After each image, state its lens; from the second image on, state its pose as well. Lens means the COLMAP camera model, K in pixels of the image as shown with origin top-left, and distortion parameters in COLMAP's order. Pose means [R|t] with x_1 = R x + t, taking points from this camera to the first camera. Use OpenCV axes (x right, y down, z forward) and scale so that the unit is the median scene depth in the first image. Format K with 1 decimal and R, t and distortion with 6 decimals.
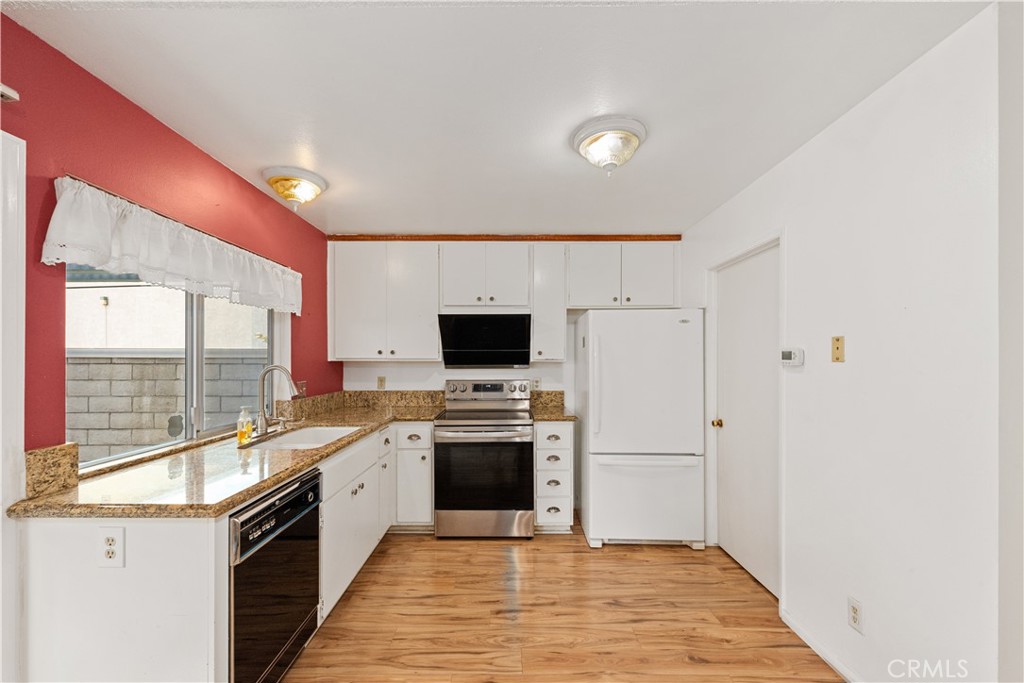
lens RADIAL K [[403.8, 0, 505.4], [0, 403.8, 359.0], [0, 0, 1]] dist [0.011956, -0.002003]
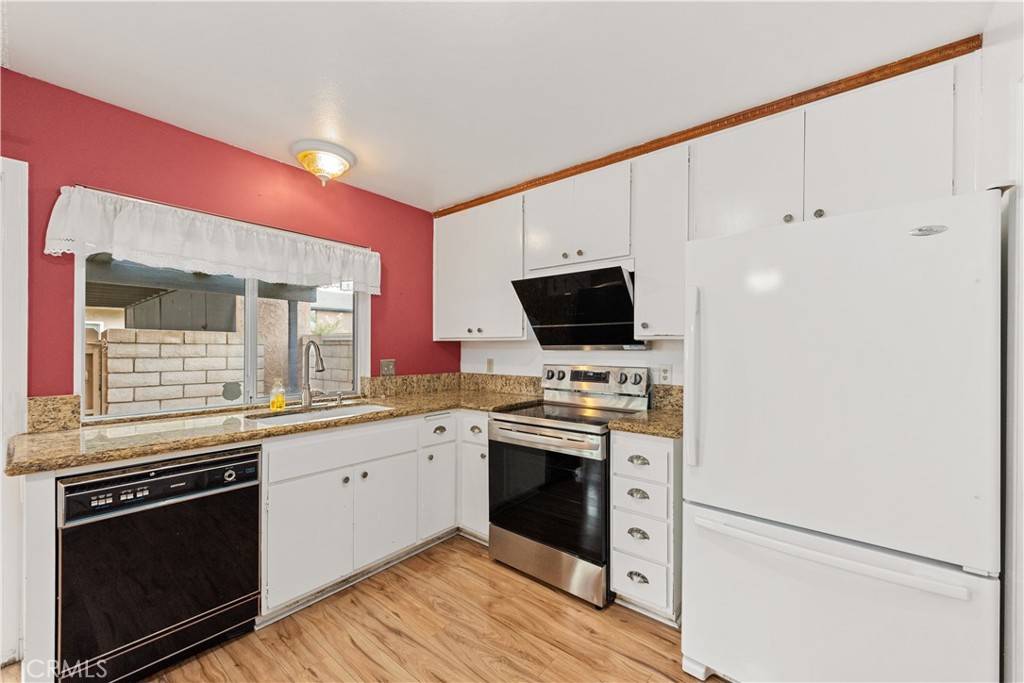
lens RADIAL K [[403.8, 0, 504.9], [0, 403.8, 348.0], [0, 0, 1]] dist [0.011956, -0.002003]
pose [[0.773619, 0.003172, -0.633643, 0.354253], [-0.004877, 0.999988, -0.000948, 0.025021], [0.633632, 0.003823, 0.773625, 0.392722]]
